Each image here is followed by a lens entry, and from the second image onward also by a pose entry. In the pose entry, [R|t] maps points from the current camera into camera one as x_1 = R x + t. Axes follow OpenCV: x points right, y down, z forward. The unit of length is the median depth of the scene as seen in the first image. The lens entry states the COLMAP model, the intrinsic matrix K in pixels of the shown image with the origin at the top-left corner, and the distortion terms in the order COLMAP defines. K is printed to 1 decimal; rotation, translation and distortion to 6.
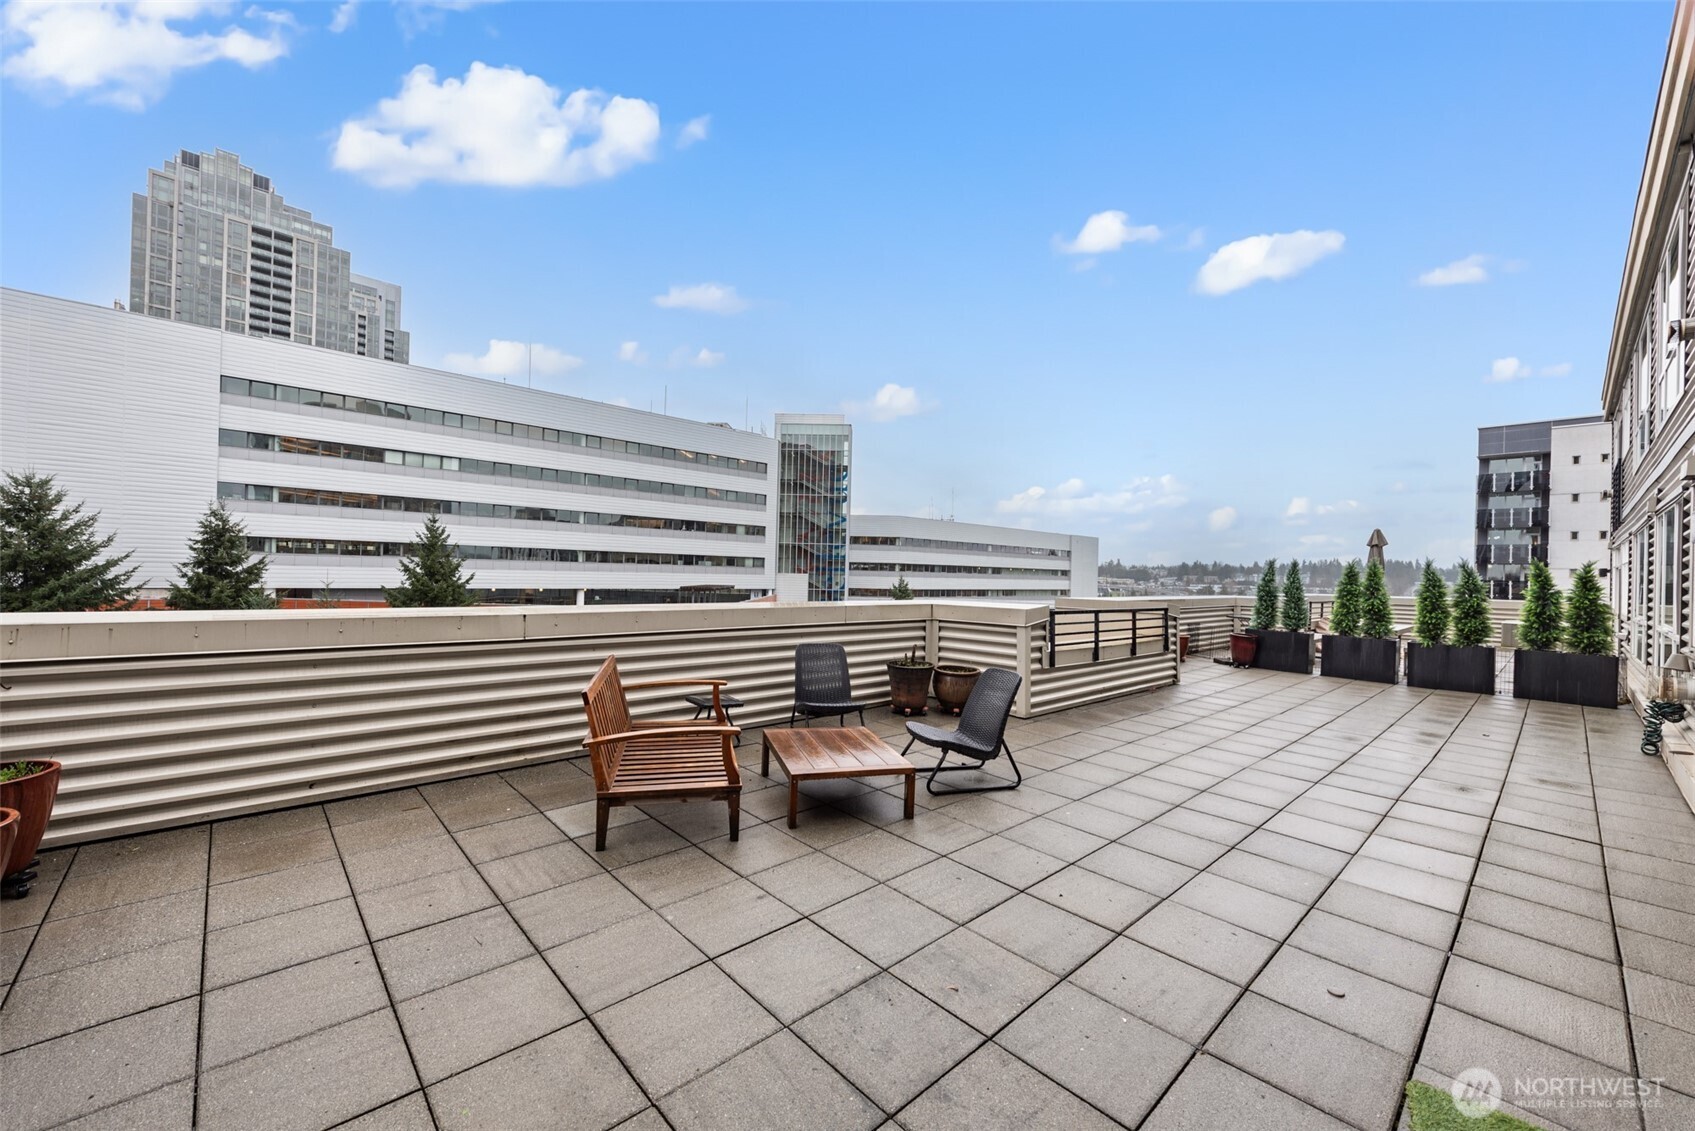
lens RADIAL K [[669.7, 0, 830.3], [0, 669.7, 570.4], [0, 0, 1]] dist [0.003785, -0.000738]
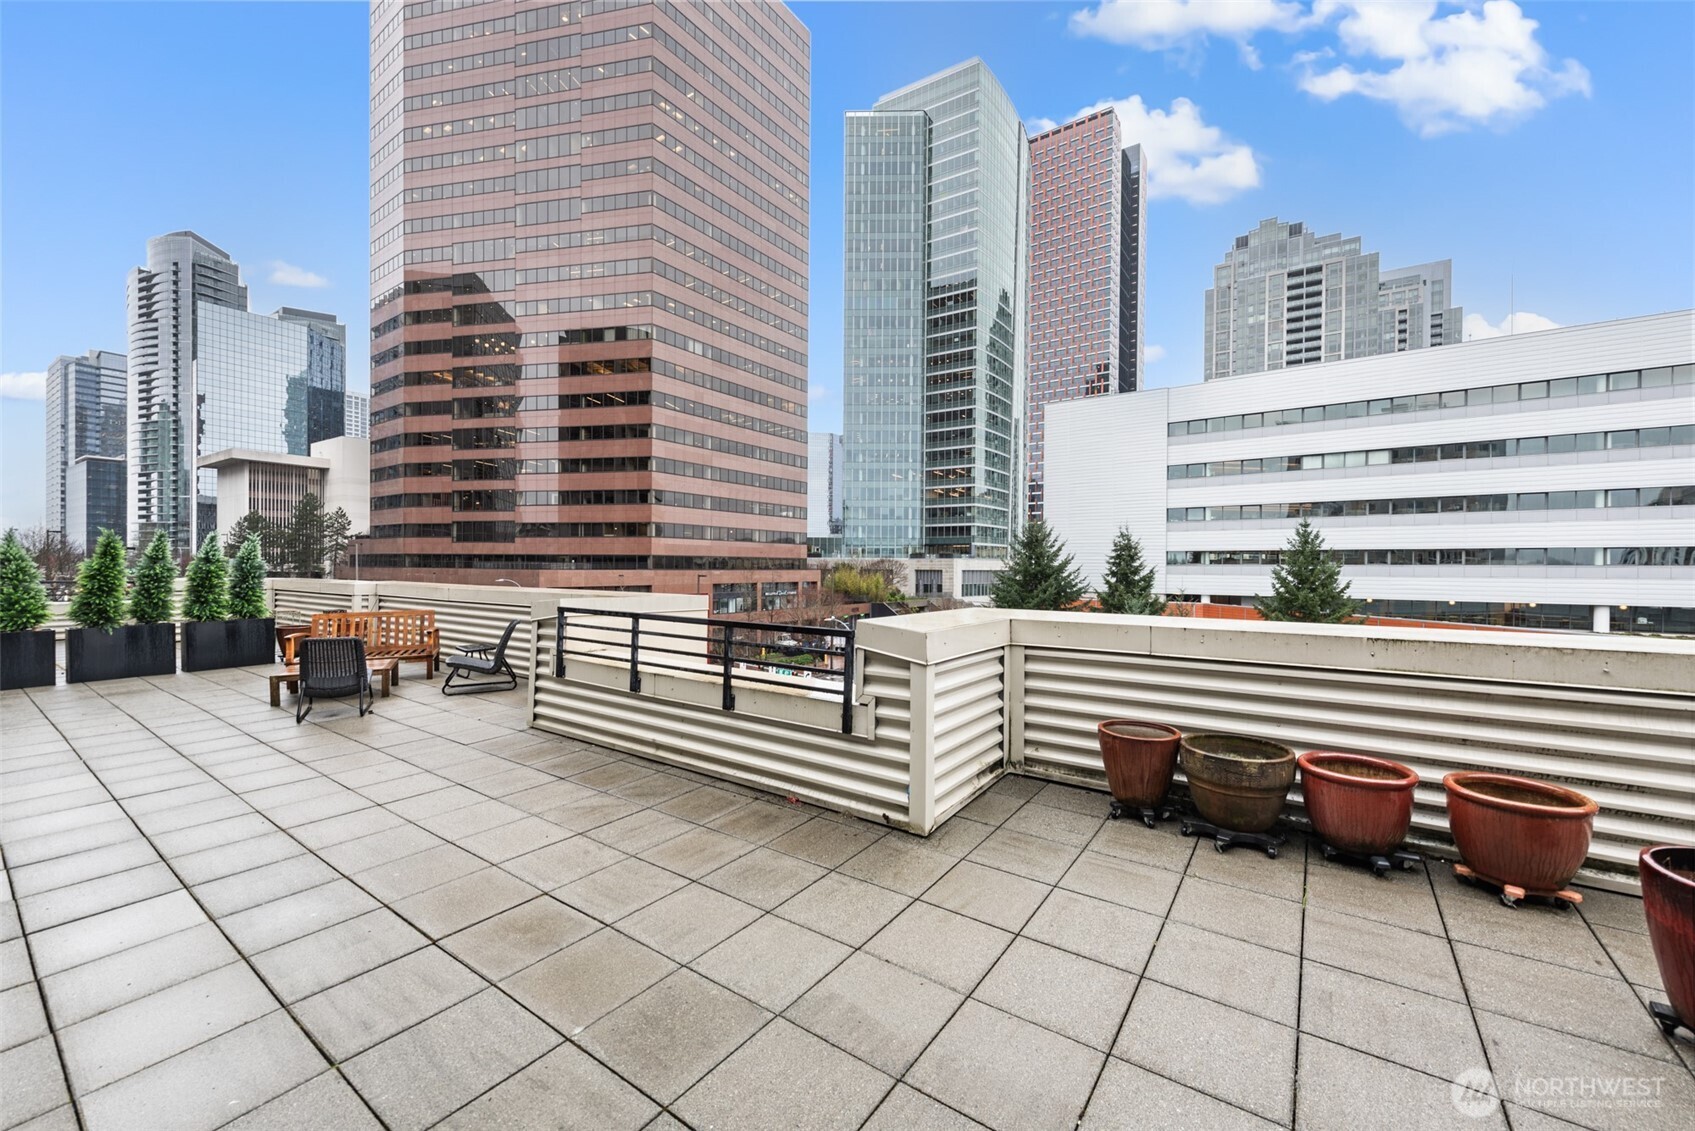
lens RADIAL K [[669.7, 0, 854.4], [0, 669.7, 561.6], [0, 0, 1]] dist [0.003785, -0.000738]
pose [[0.189305, -0.031870, -0.981401, 0.088645], [0.001484, 0.999481, -0.032171, 0.002470], [0.981917, 0.004634, 0.189254, 0.089023]]
